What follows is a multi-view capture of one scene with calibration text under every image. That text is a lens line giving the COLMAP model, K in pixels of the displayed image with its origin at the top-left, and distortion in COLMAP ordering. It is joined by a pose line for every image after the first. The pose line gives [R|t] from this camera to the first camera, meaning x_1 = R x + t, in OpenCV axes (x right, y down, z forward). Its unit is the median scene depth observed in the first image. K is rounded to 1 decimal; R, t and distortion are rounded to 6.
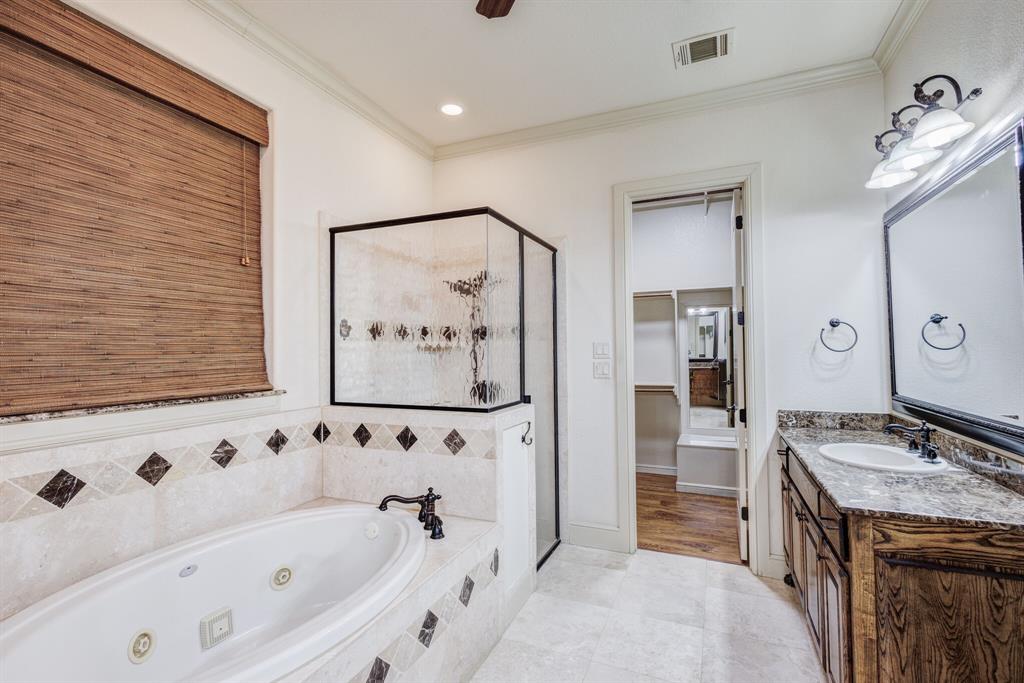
lens RADIAL K [[476.1, 0, 520.5], [0, 476.1, 337.3], [0, 0, 1]] dist [0.010228, -0.000586]
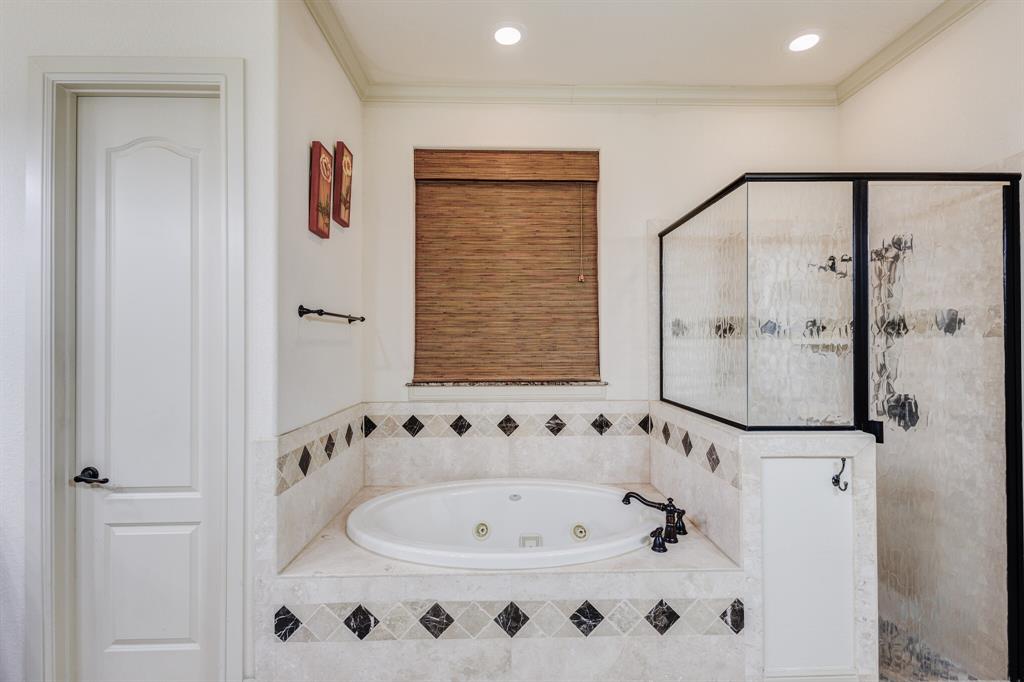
lens RADIAL K [[476.1, 0, 522.5], [0, 476.1, 339.9], [0, 0, 1]] dist [0.010228, -0.000586]
pose [[0.408022, -0.000810, -0.912972, 0.559380], [0.022377, 0.999708, 0.009114, -0.011409], [0.912698, -0.024148, 0.407921, 0.362676]]
